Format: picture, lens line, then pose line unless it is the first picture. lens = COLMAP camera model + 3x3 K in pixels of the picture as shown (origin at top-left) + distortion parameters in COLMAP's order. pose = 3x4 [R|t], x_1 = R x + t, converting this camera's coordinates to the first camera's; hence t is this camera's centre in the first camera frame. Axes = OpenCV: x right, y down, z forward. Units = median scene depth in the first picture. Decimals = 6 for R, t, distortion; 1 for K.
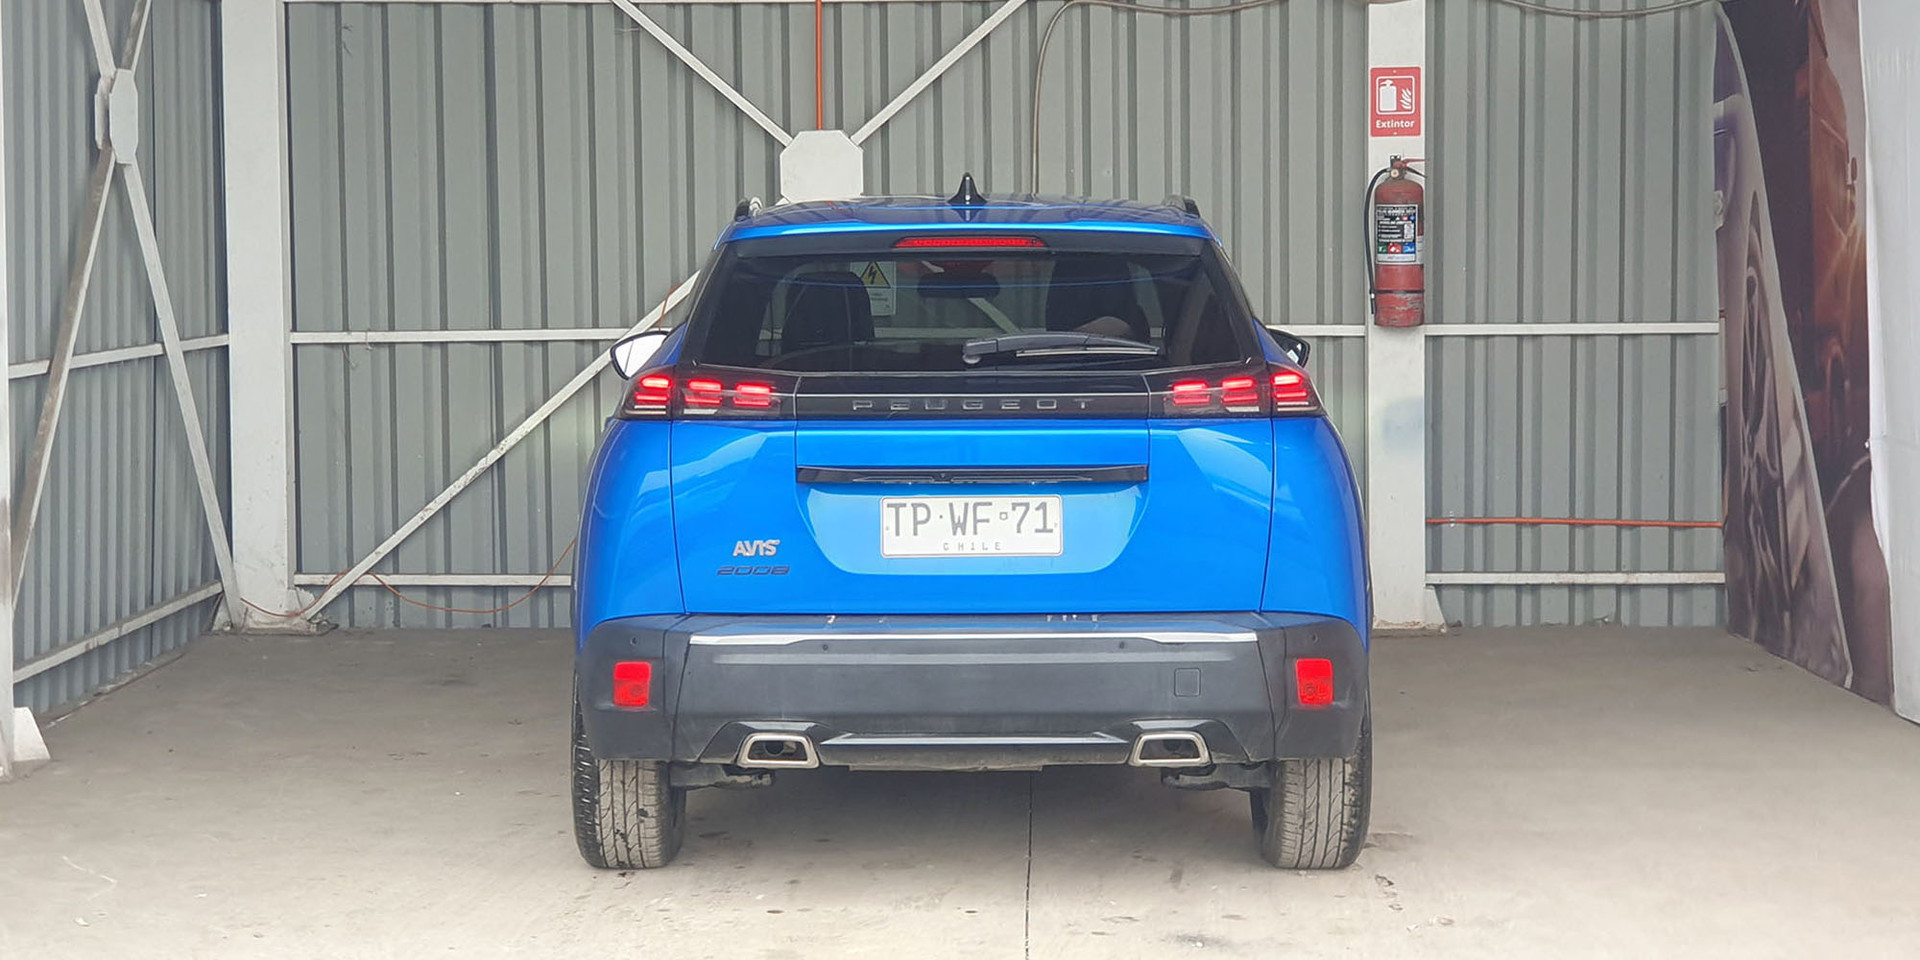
lens RADIAL K [[3841.9, 0, 843.3], [0, 3841.9, 406.0], [0, 0, 1]] dist [0.169576, 0.000000]
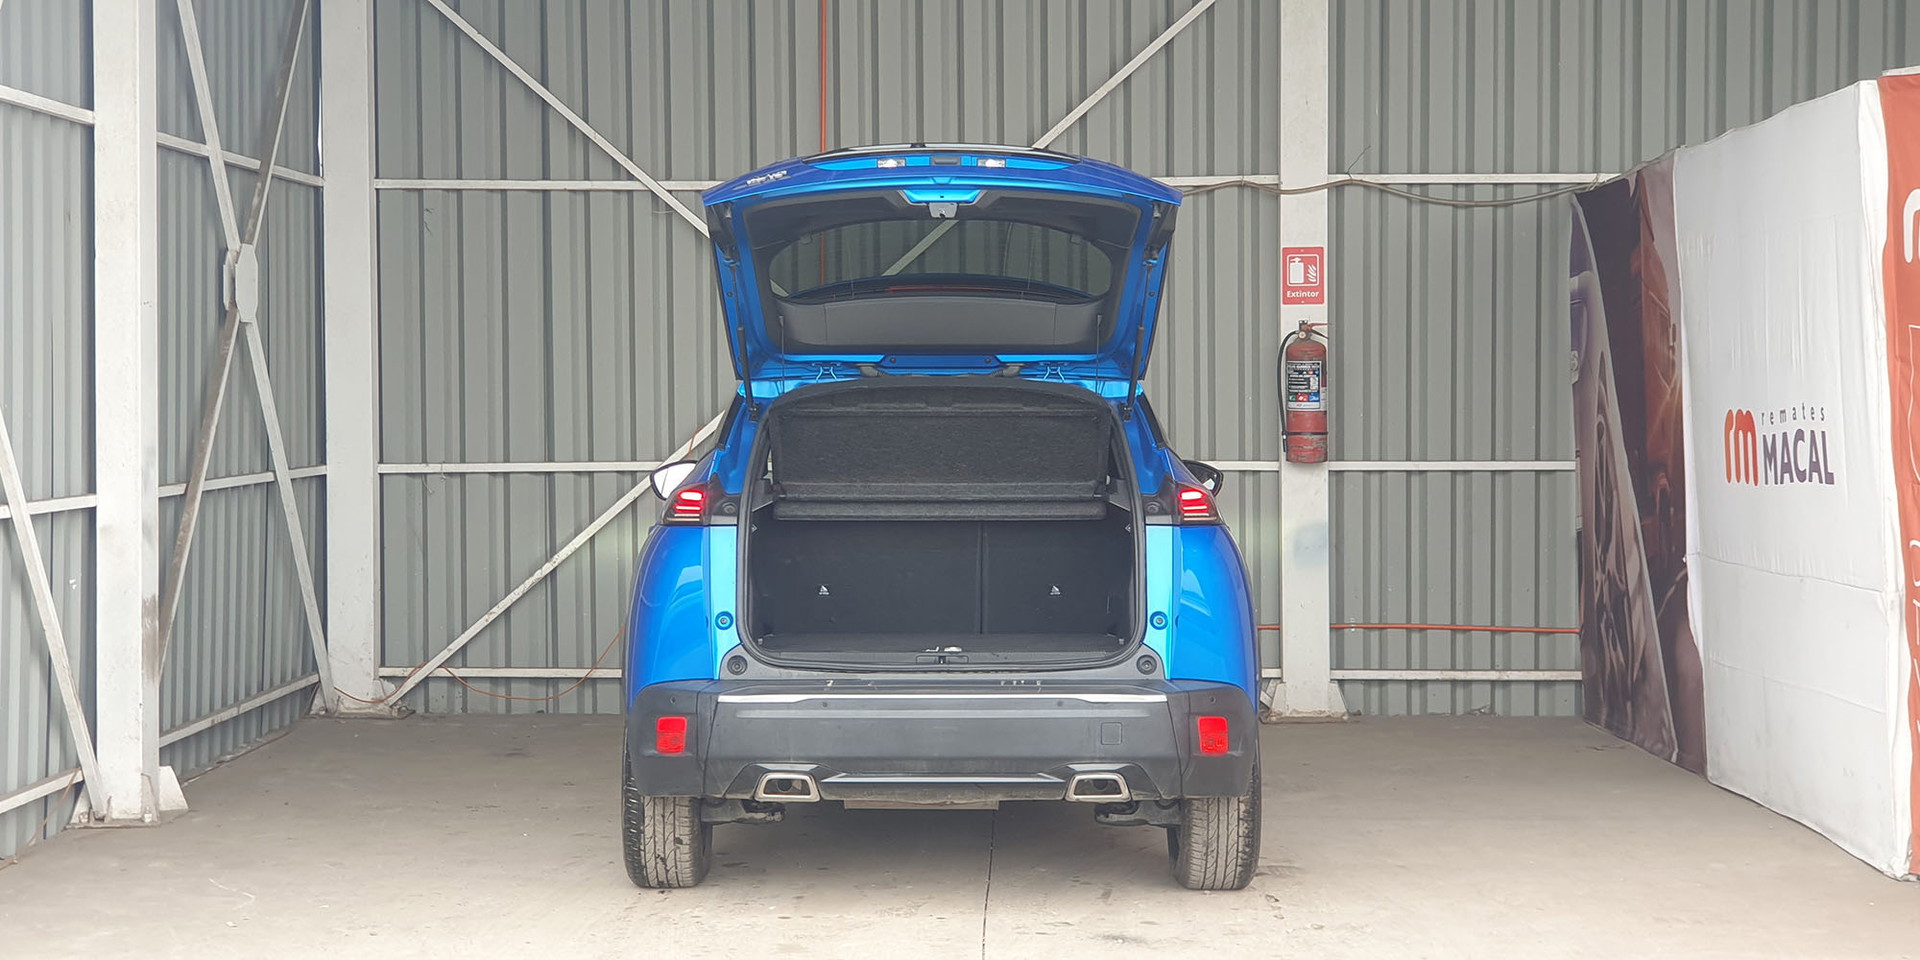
lens RADIAL K [[3628.7, 0, 826.8], [0, 3628.7, 386.8], [0, 0, 1]] dist [0.230857, 0.000000]
pose [[0.999980, 0.004387, -0.004589, 0.000515], [-0.004594, 0.998927, -0.046076, 0.008593], [0.004382, 0.046096, 0.998927, -0.129446]]
